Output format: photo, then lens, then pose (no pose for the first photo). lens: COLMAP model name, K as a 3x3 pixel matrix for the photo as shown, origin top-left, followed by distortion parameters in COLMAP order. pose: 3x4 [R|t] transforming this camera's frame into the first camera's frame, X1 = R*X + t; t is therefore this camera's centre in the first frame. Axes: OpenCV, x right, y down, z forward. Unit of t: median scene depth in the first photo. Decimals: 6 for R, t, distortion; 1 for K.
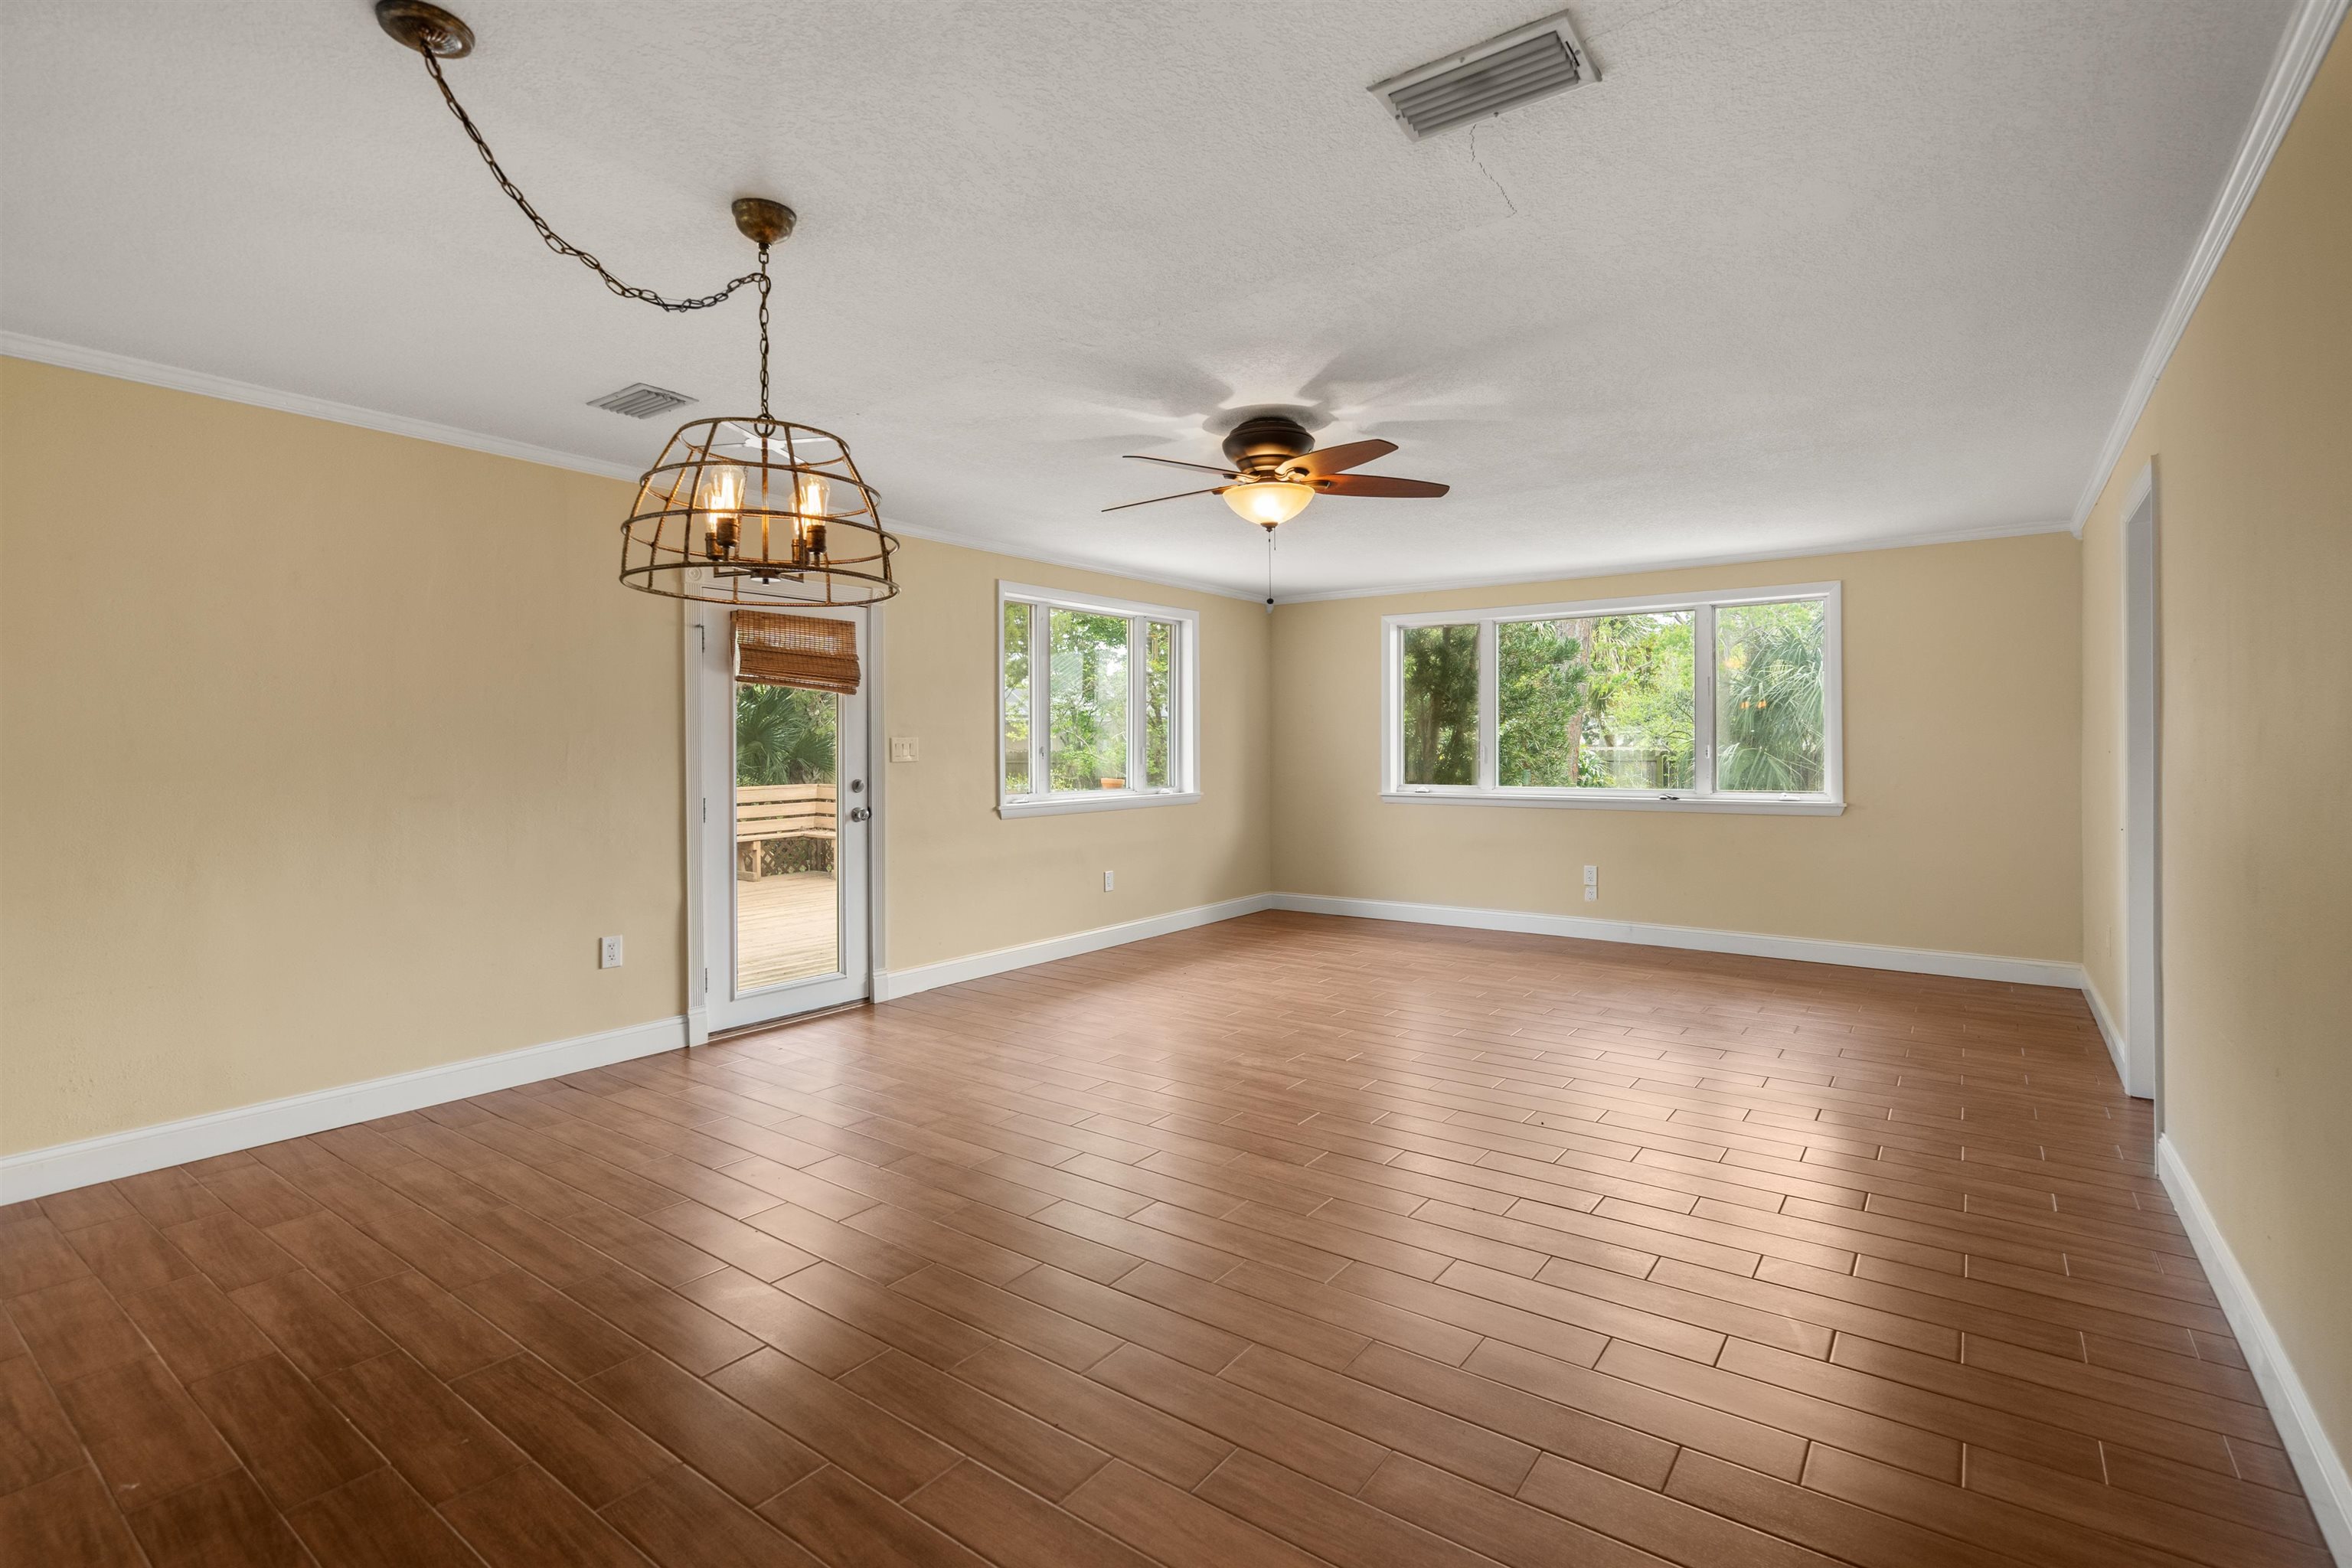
lens RADIAL K [[1073.5, 0, 1176.8], [0, 1073.5, 738.7], [0, 0, 1]] dist [-0.000193, 0.000000]
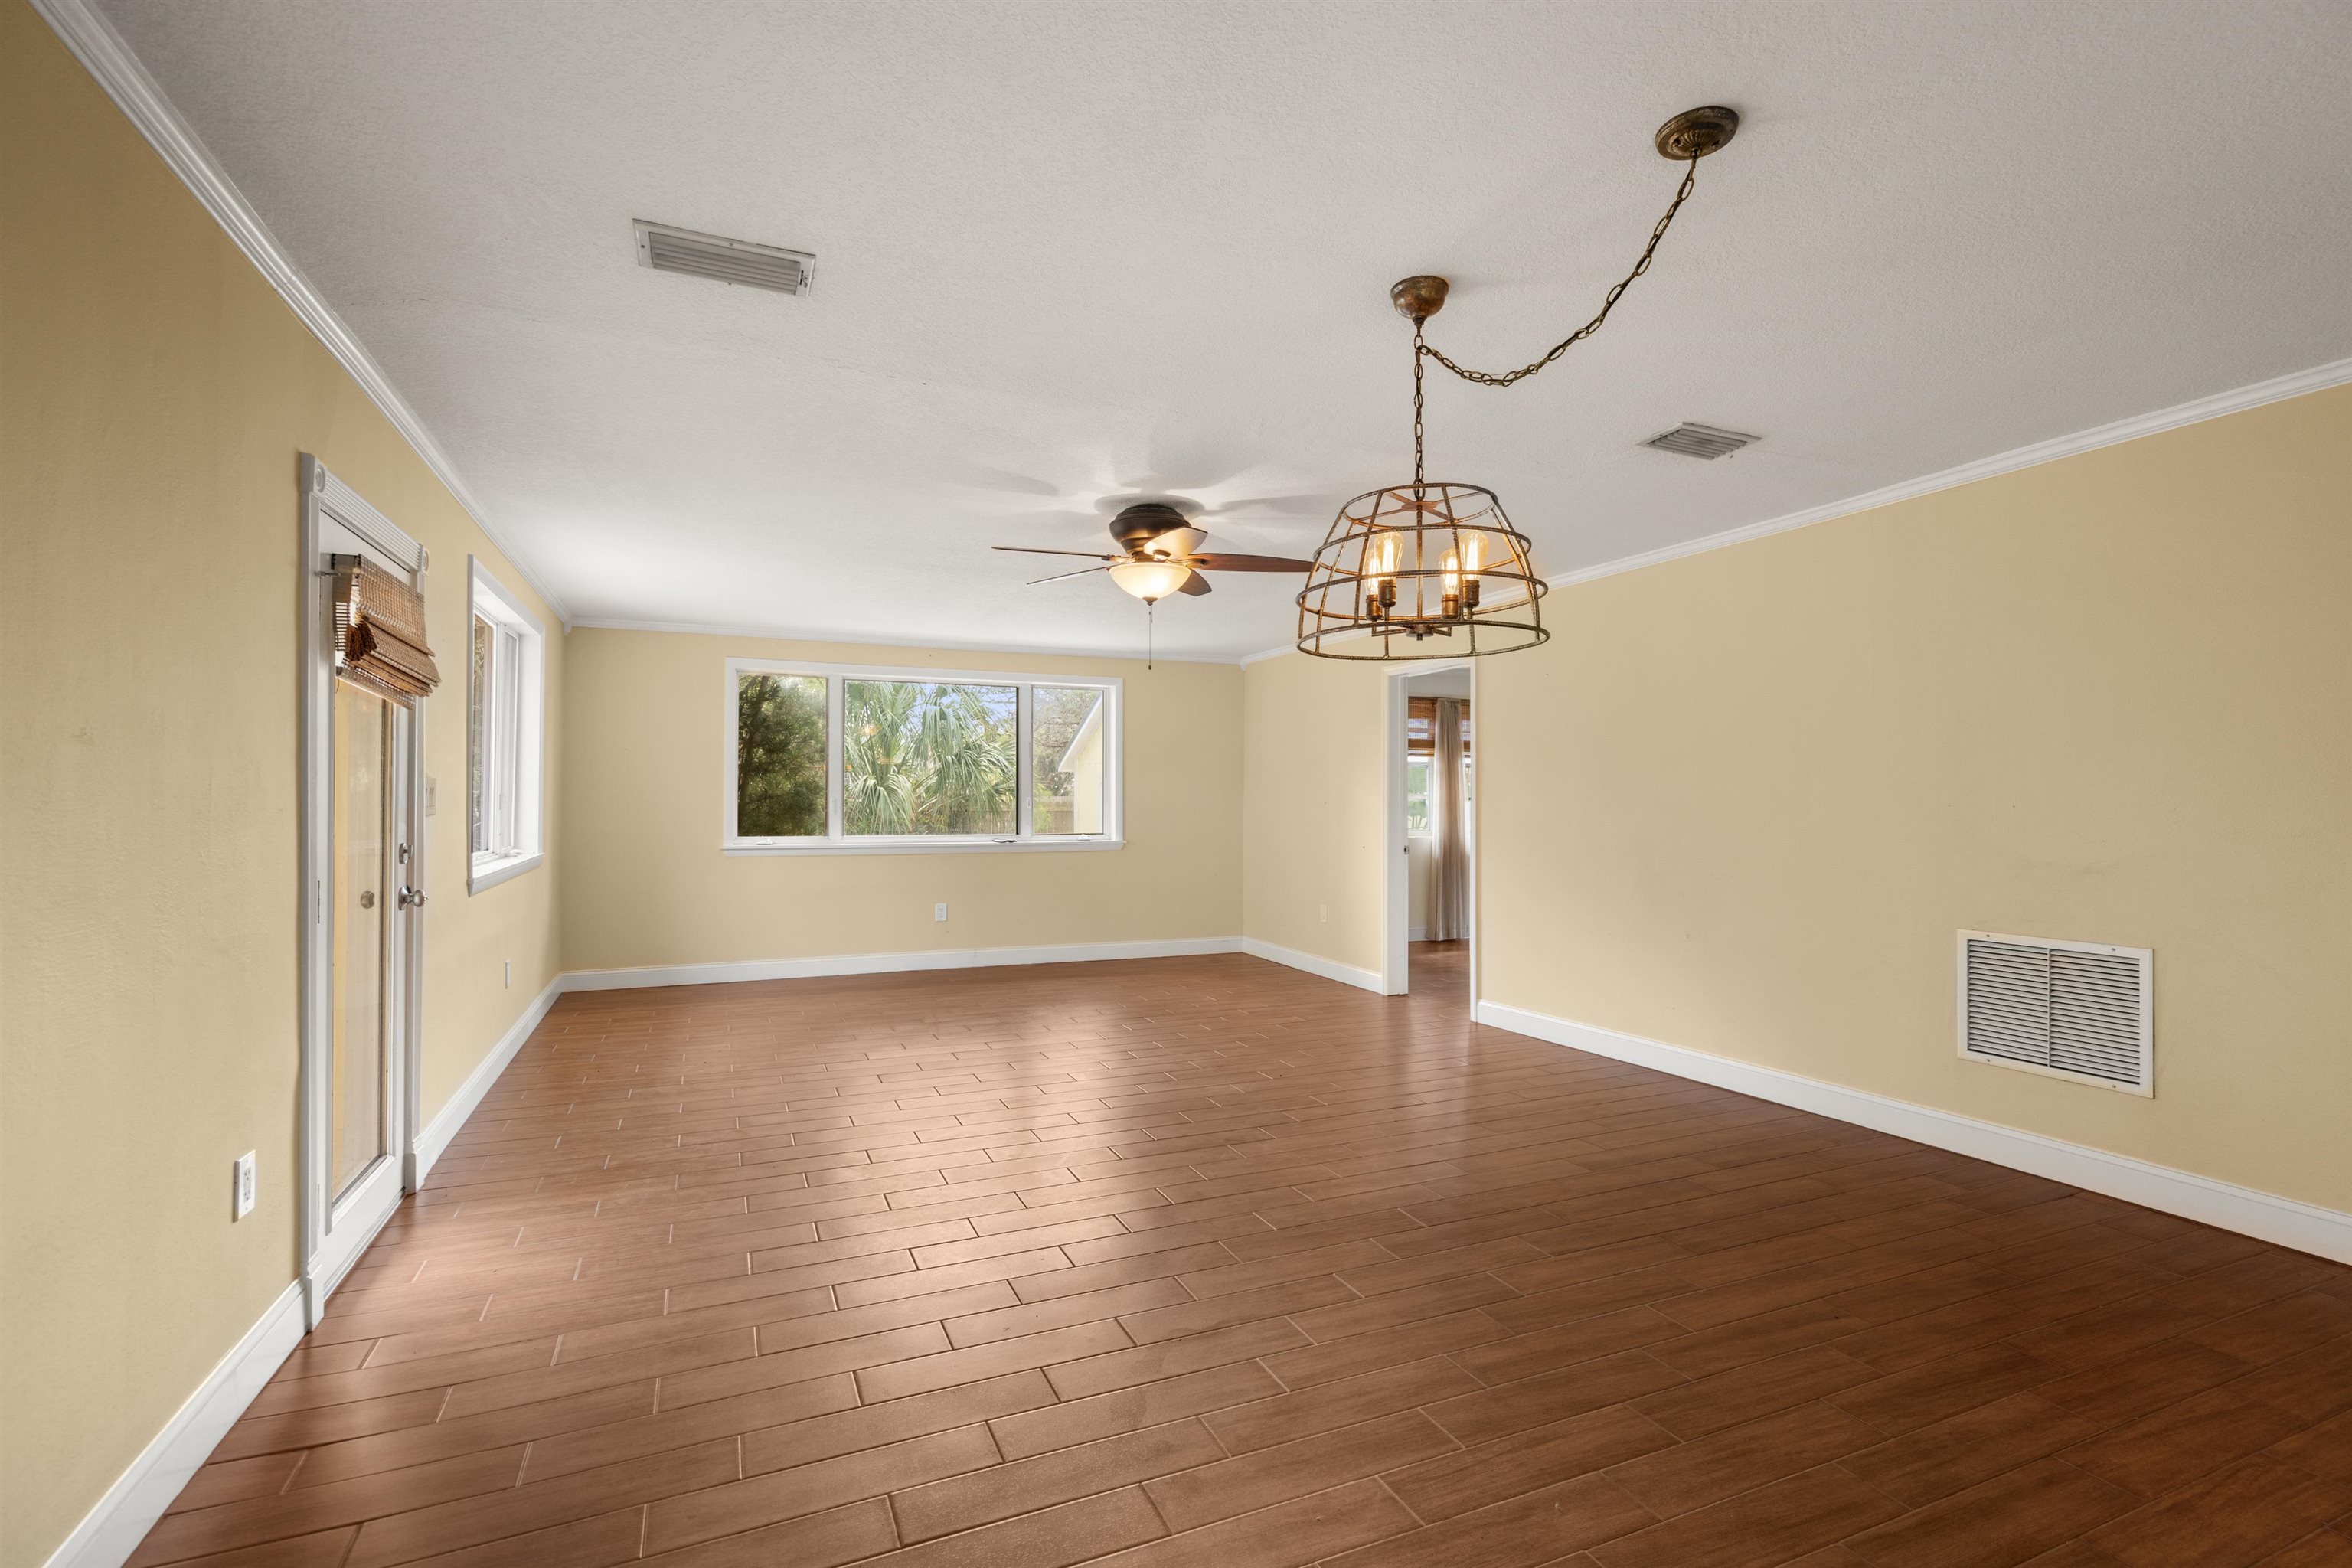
lens RADIAL K [[1062.2, 0, 1169.1], [0, 1062.2, 796.3], [0, 0, 1]] dist [-0.012516, 0.000521]
pose [[0.513630, 0.006308, 0.857988, -0.833389], [-0.011763, 0.999931, -0.000309, 0.004837], [-0.857931, -0.009933, 0.513669, 0.404412]]
